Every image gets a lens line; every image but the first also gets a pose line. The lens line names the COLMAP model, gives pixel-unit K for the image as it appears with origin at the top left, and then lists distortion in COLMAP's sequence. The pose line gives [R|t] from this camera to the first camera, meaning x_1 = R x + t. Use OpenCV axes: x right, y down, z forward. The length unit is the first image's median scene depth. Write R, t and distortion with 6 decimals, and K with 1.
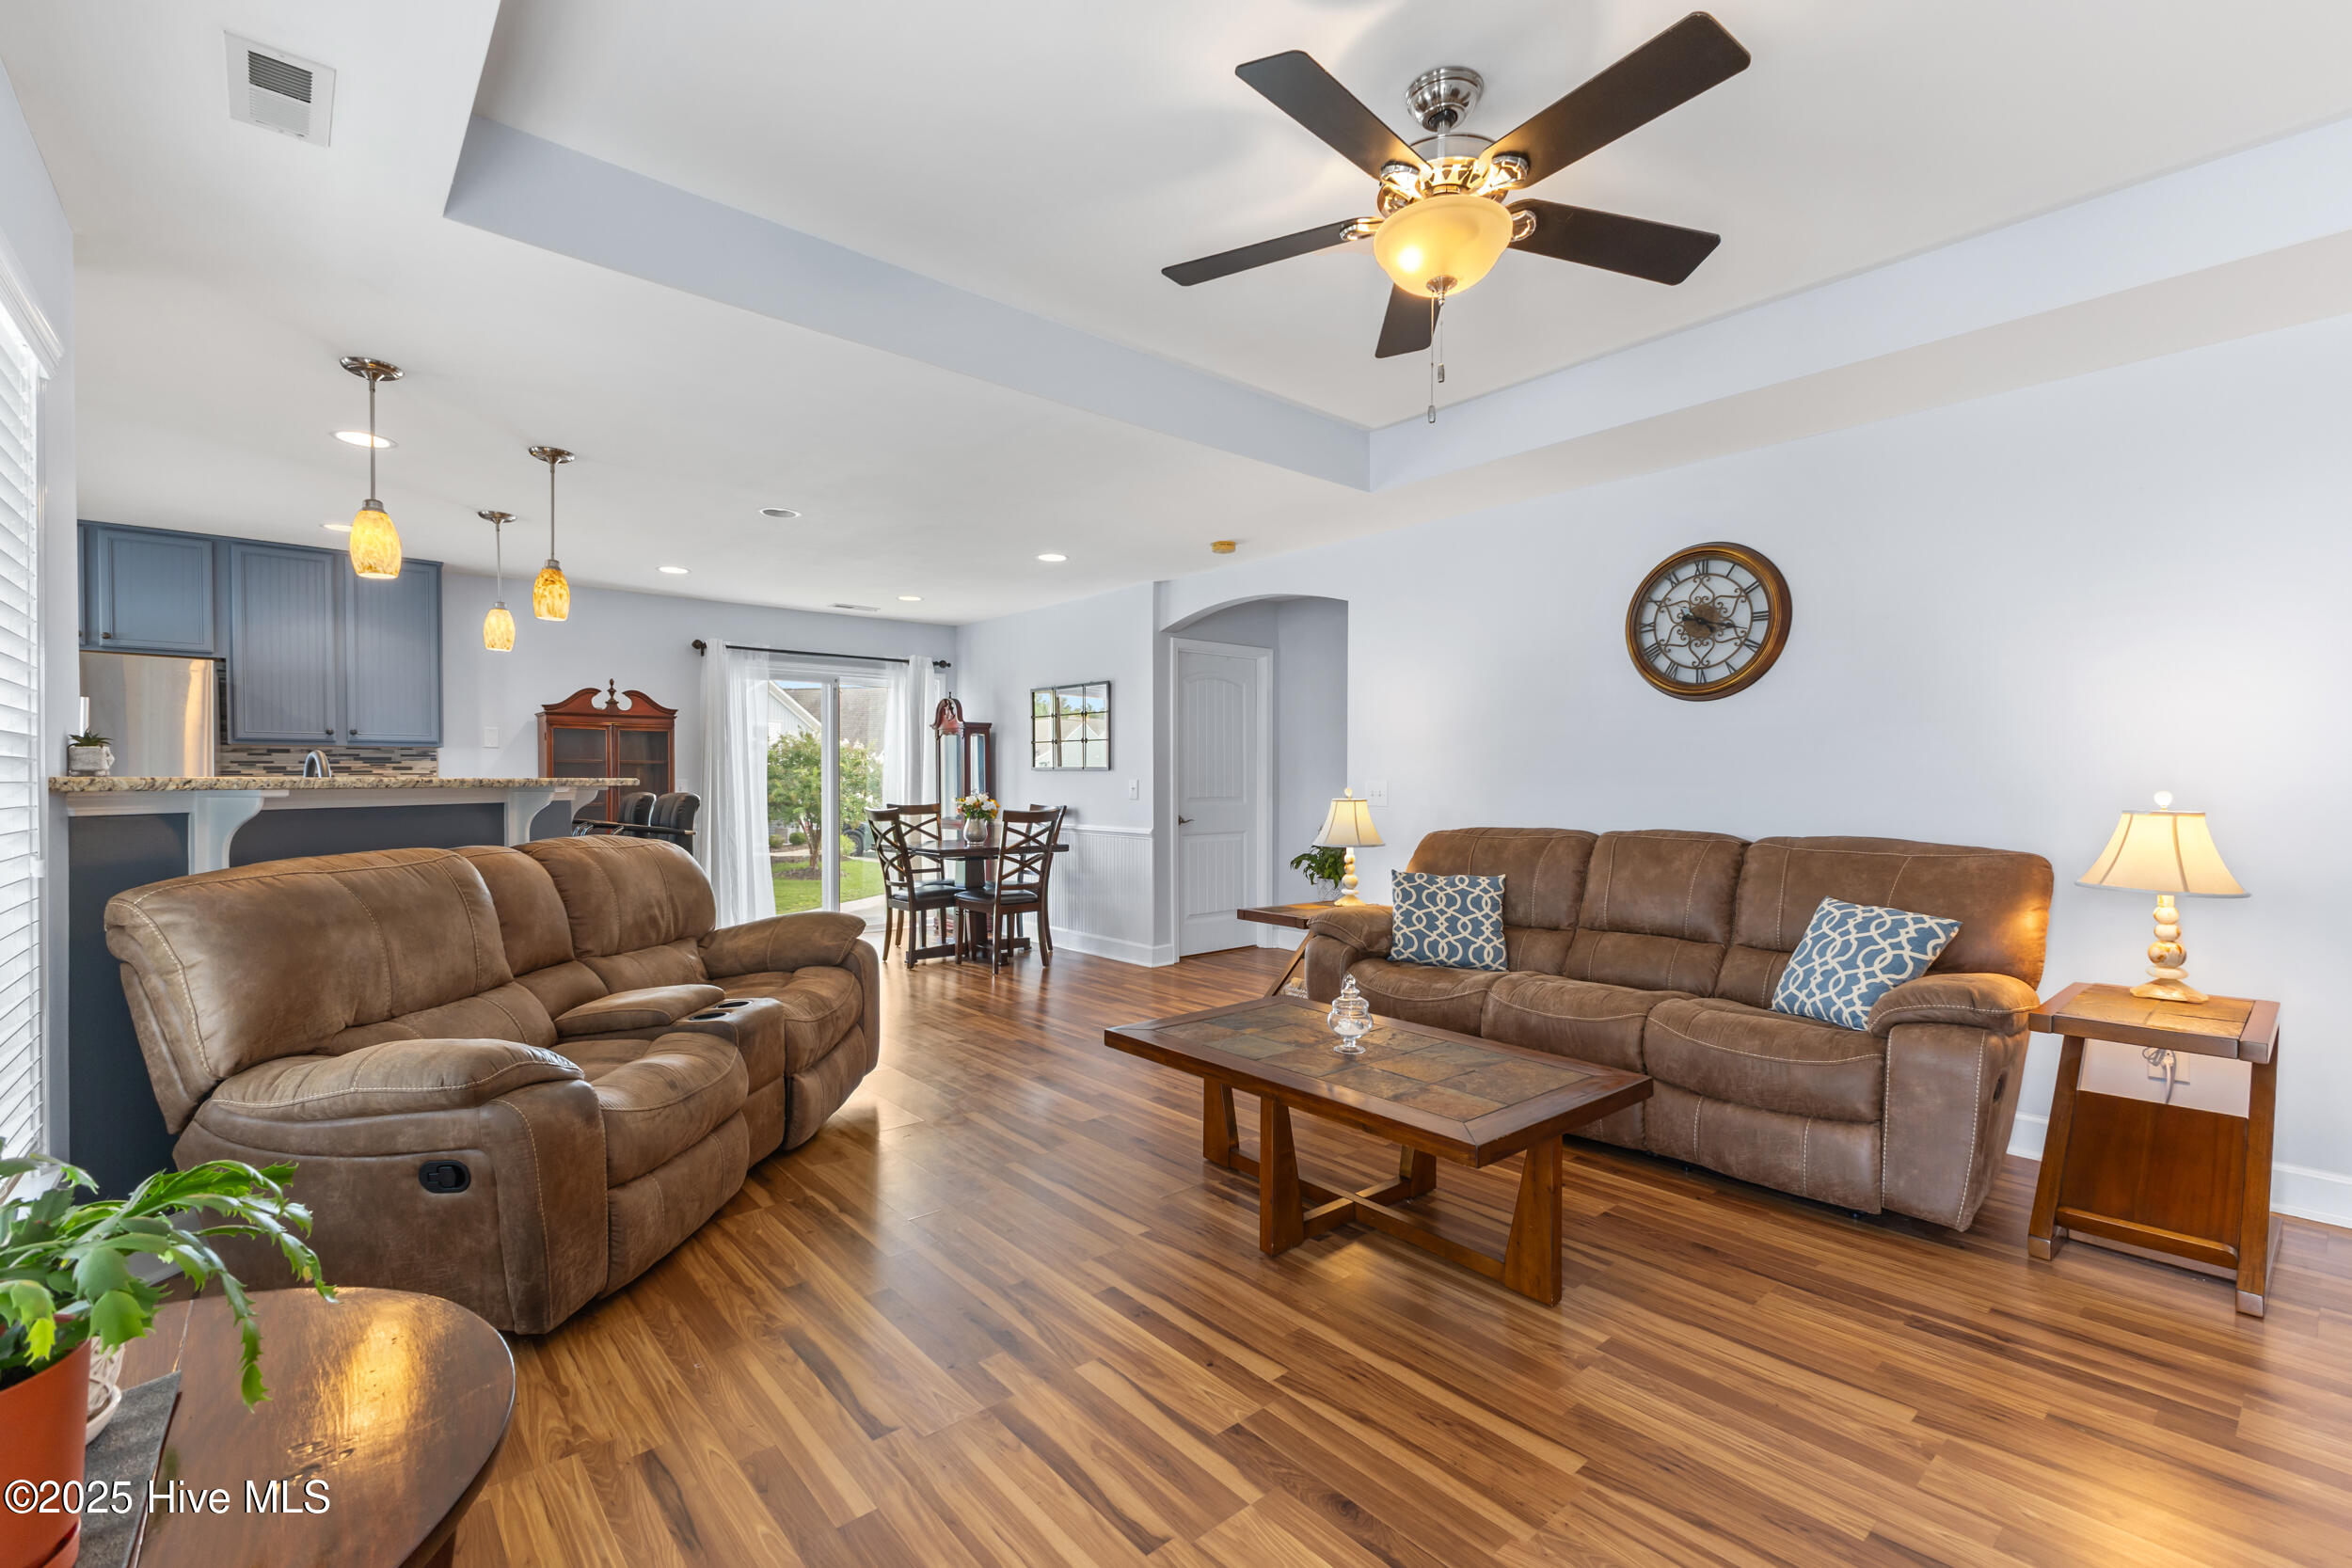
lens RADIAL K [[1009.6, 0, 1187.3], [0, 1009.6, 791.9], [0, 0, 1]] dist [0.009325, 0.000067]
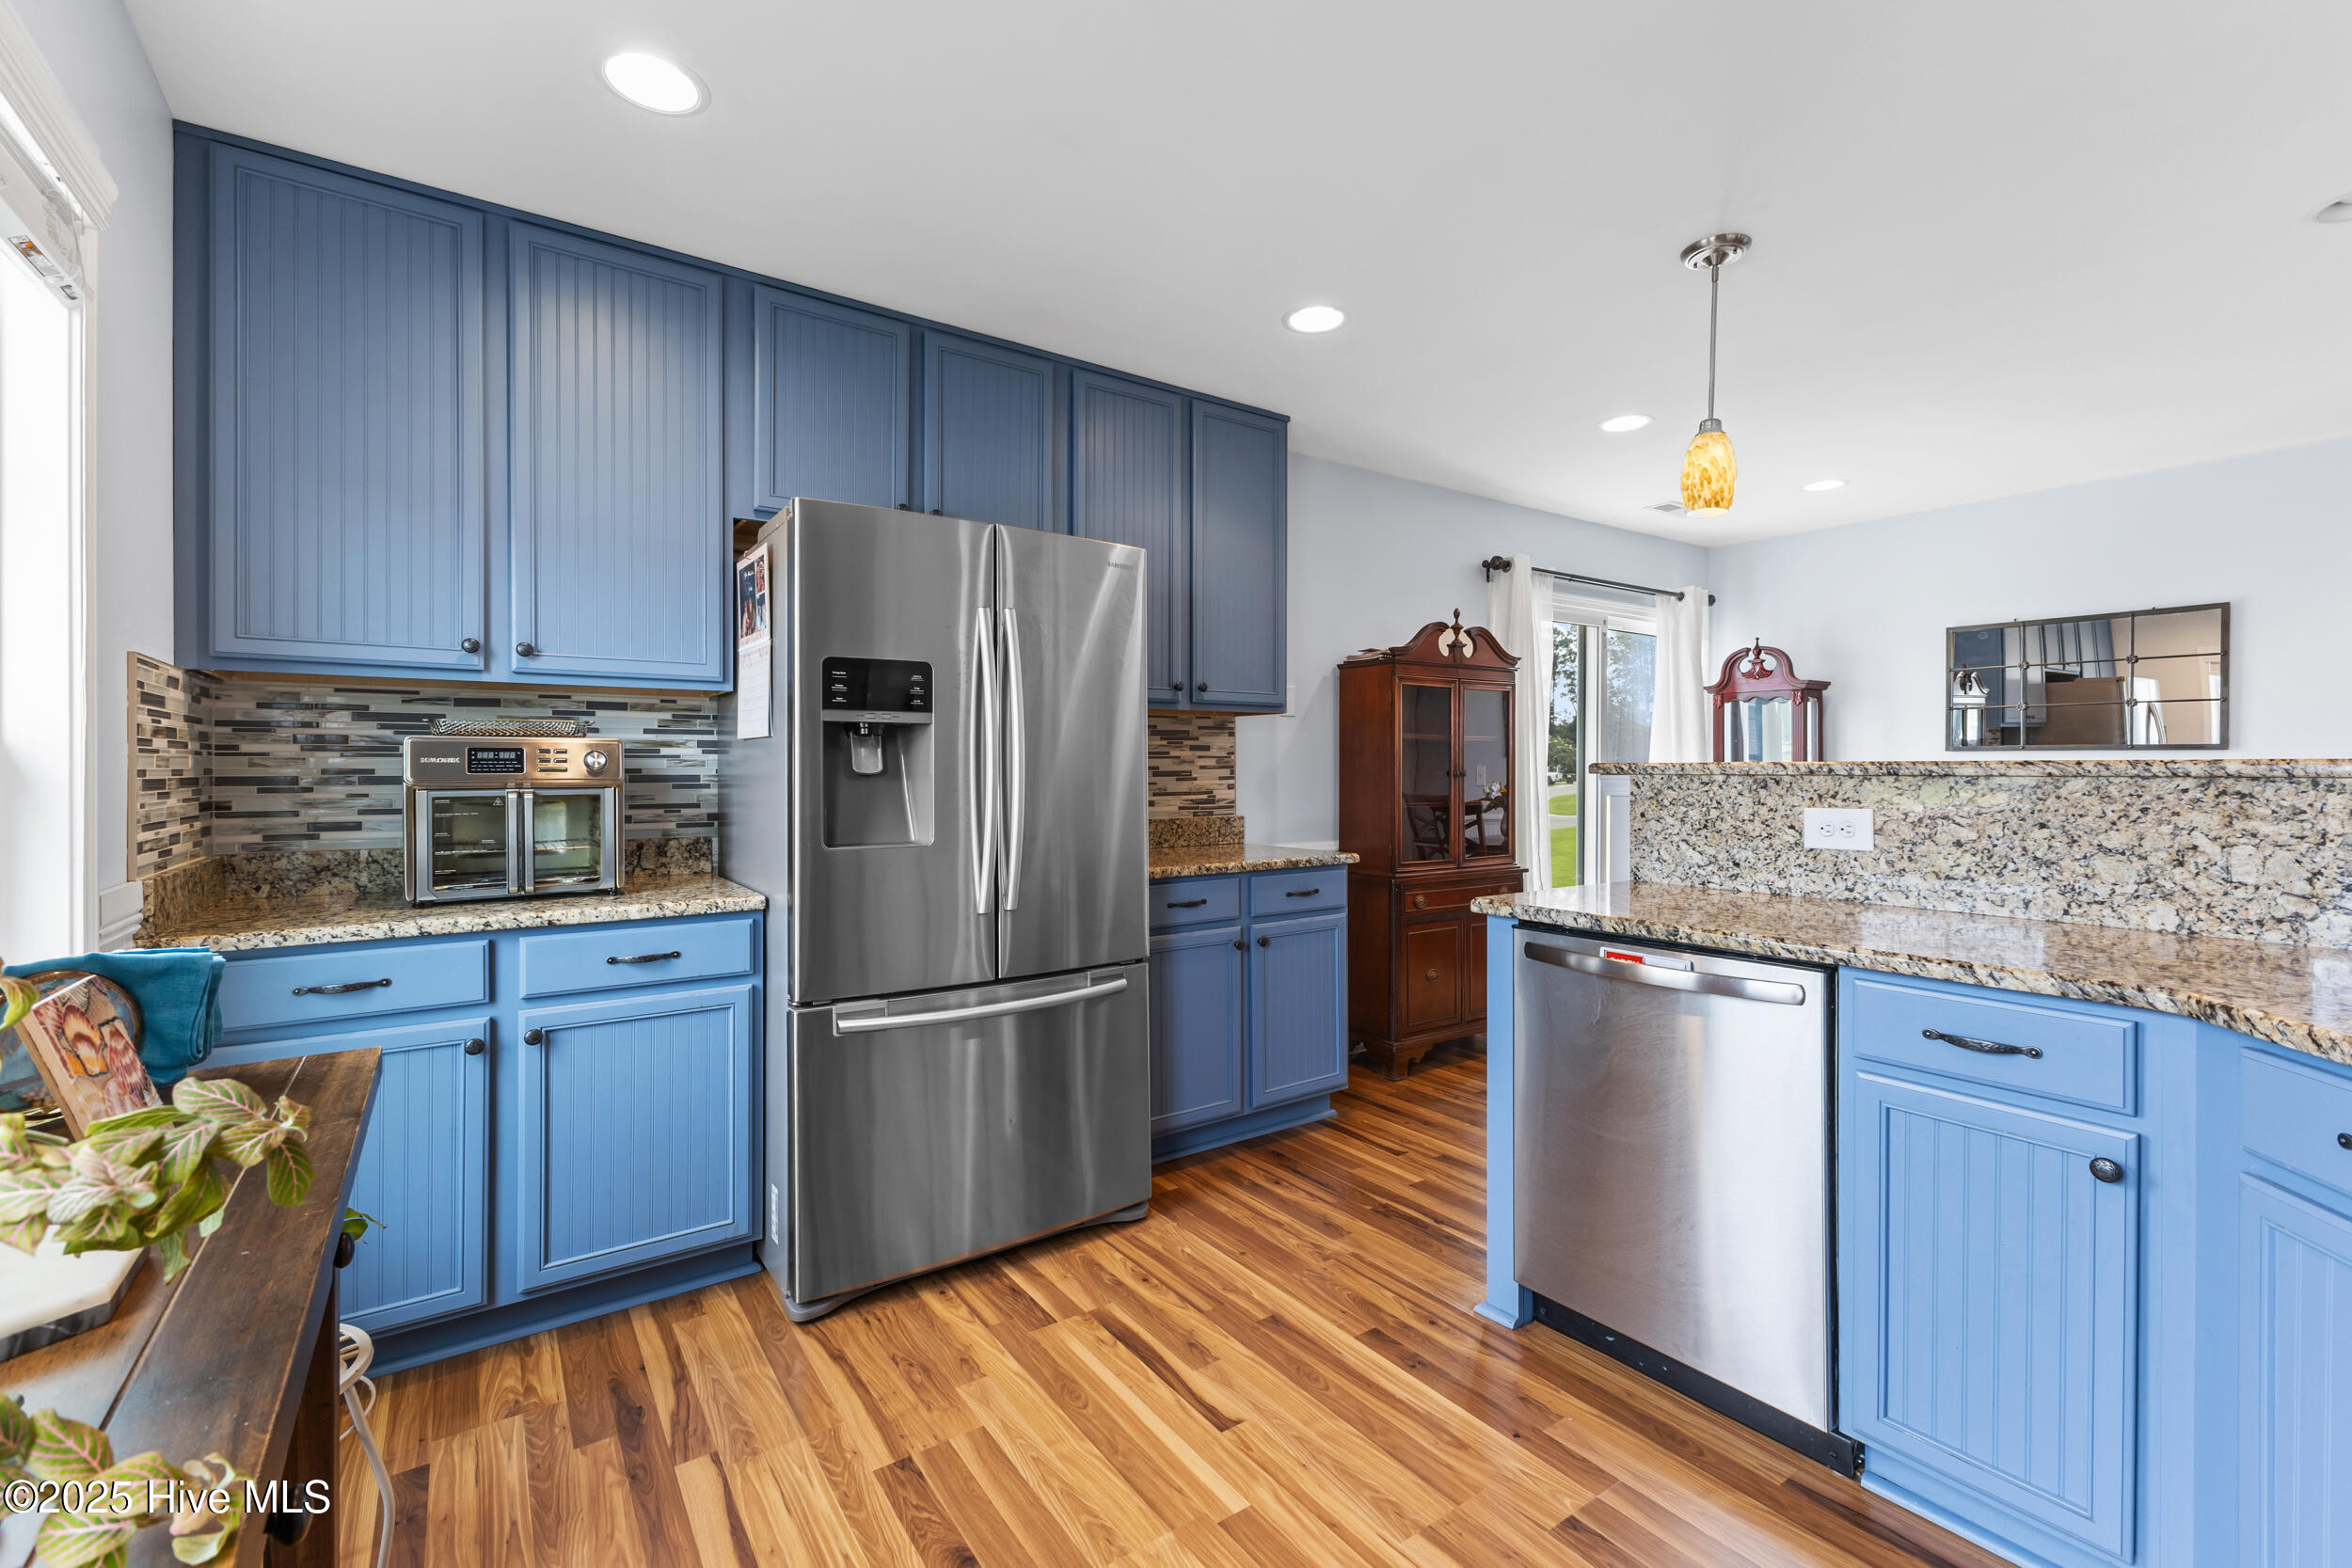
lens RADIAL K [[1029.4, 0, 1176.0], [0, 1029.4, 784.0], [0, 0, 1]] dist [-0.012941, 0.000204]
pose [[0.989353, 0.005370, -0.145437, -0.649958], [-0.005598, 0.999984, -0.001158, 0.000010], [0.145428, 0.001960, 0.989367, 0.338305]]
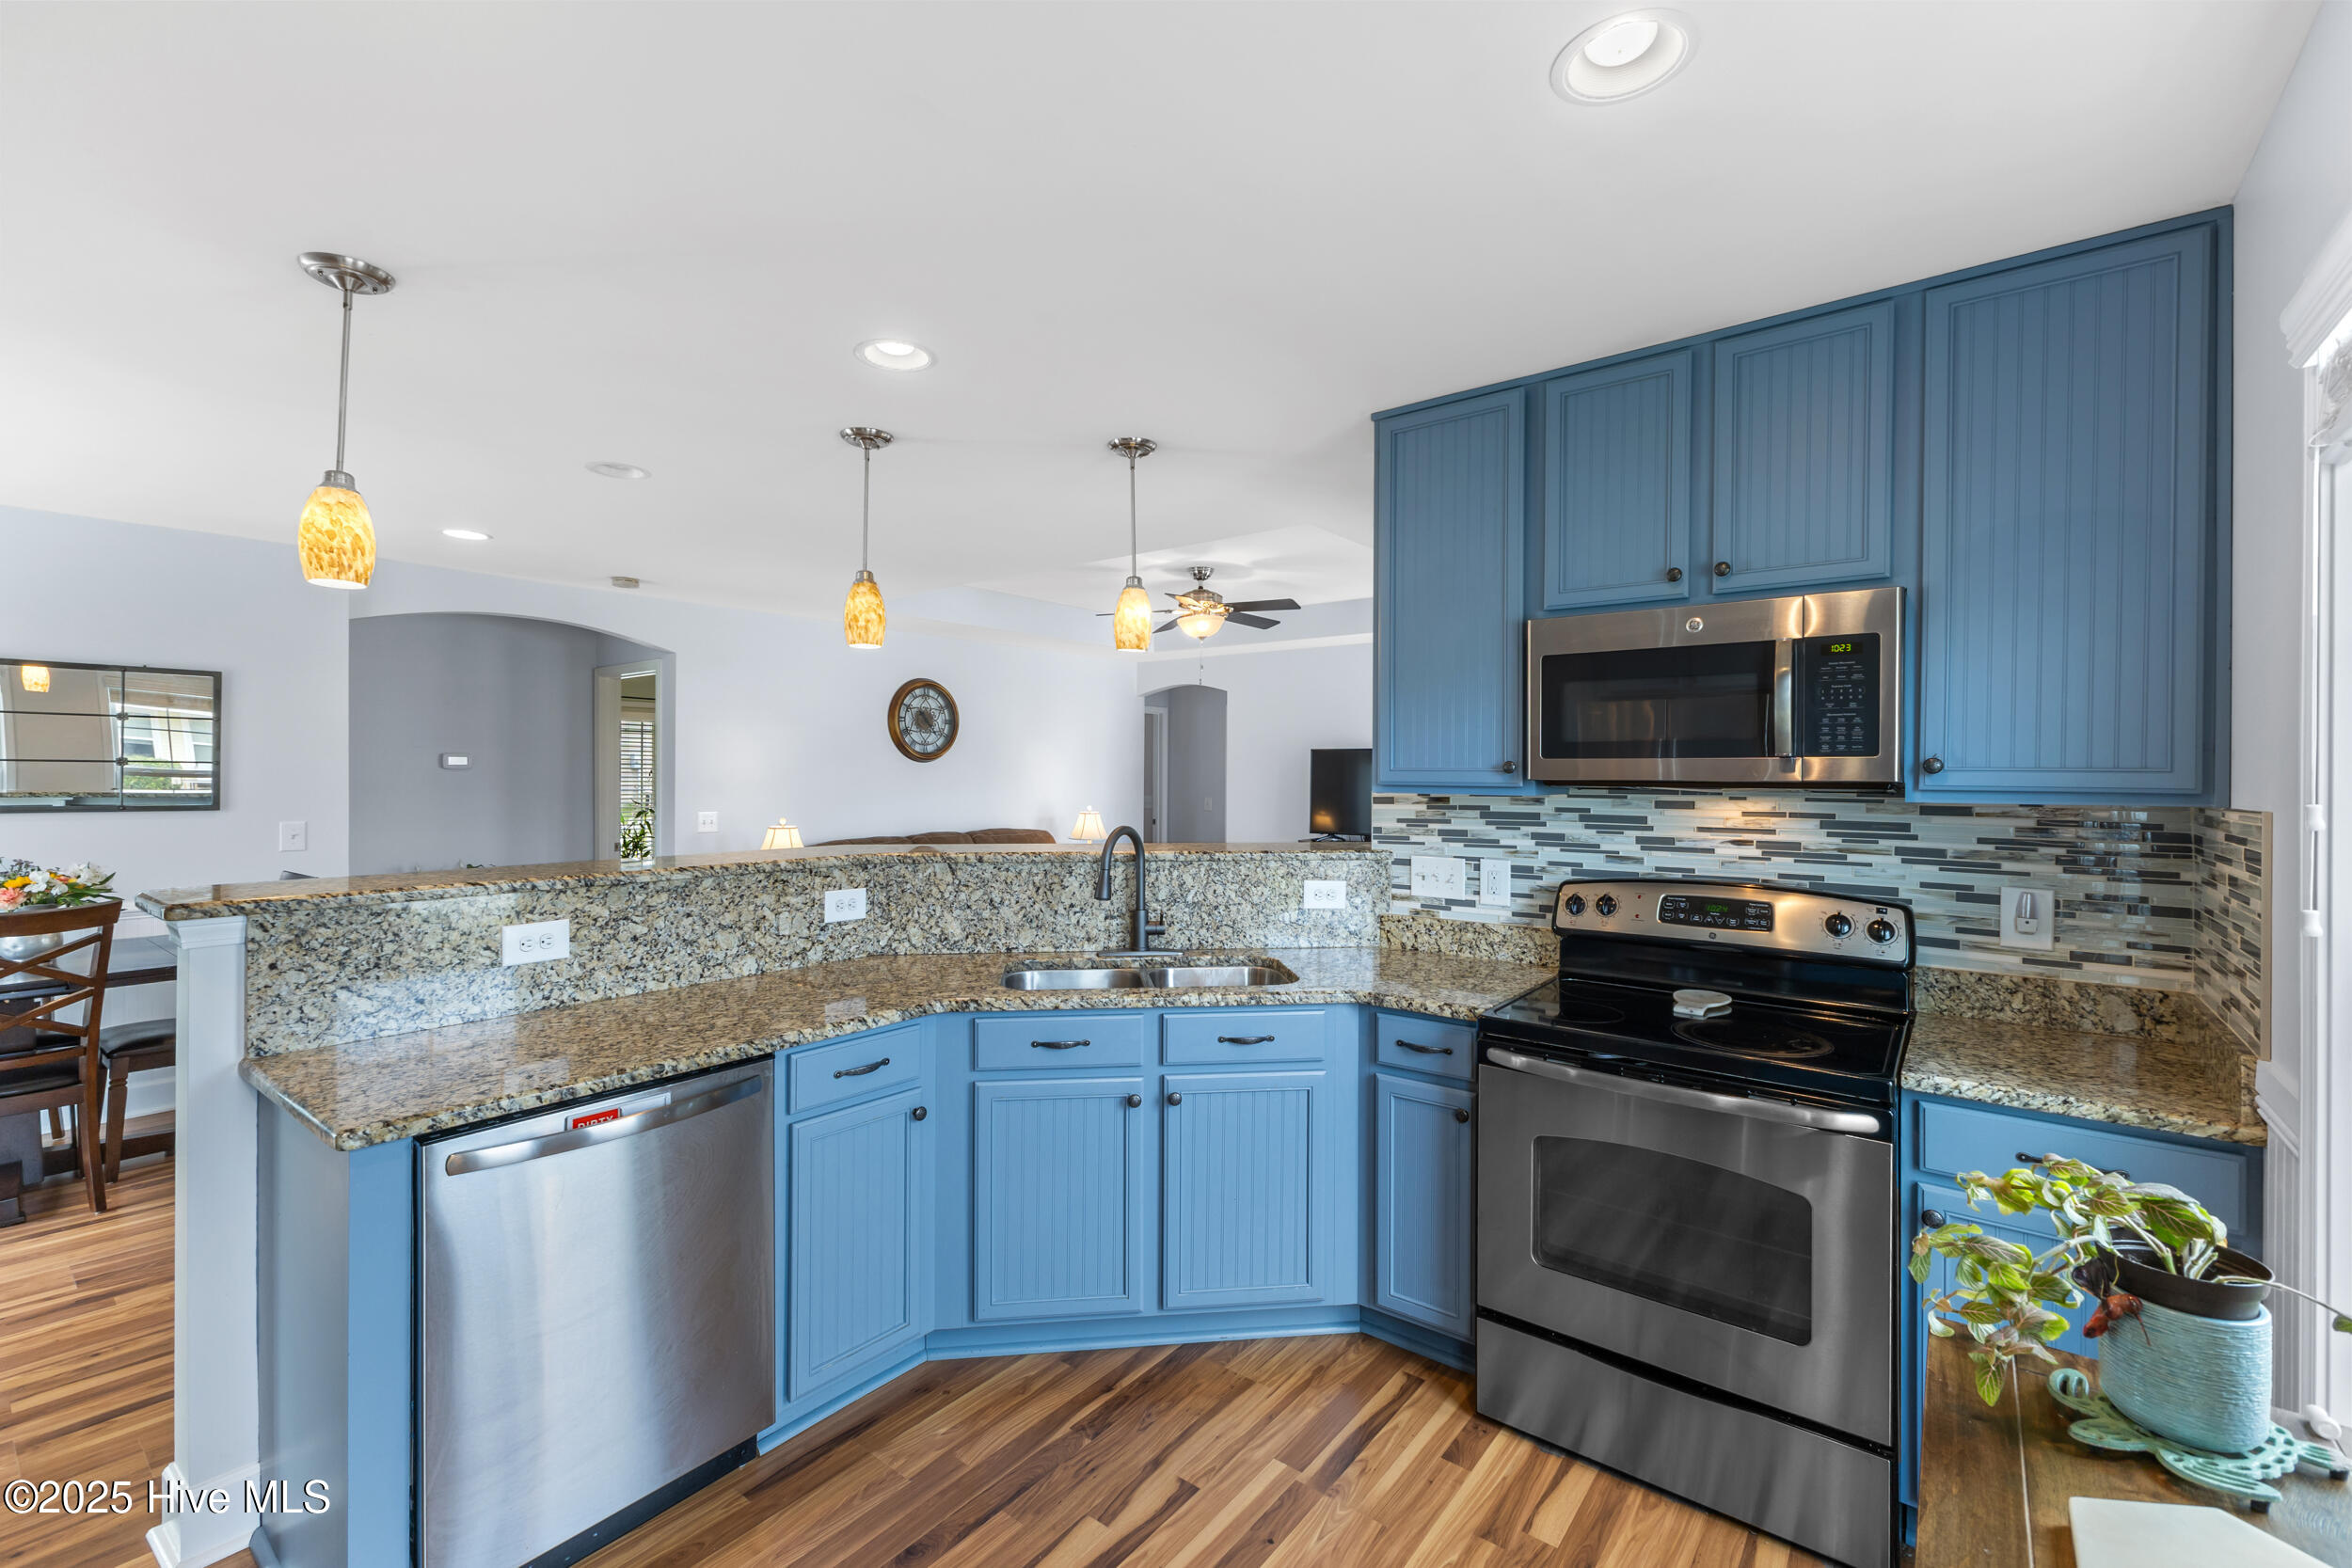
lens RADIAL K [[1020.3, 0, 1179.5], [0, 1020.3, 778.8], [0, 0, 1]] dist [-0.002940, -0.000011]
pose [[-0.195609, -0.004670, 0.980671, -0.855515], [0.007901, 0.999949, 0.006337, -0.040833], [-0.980650, 0.008988, -0.195562, 0.543482]]
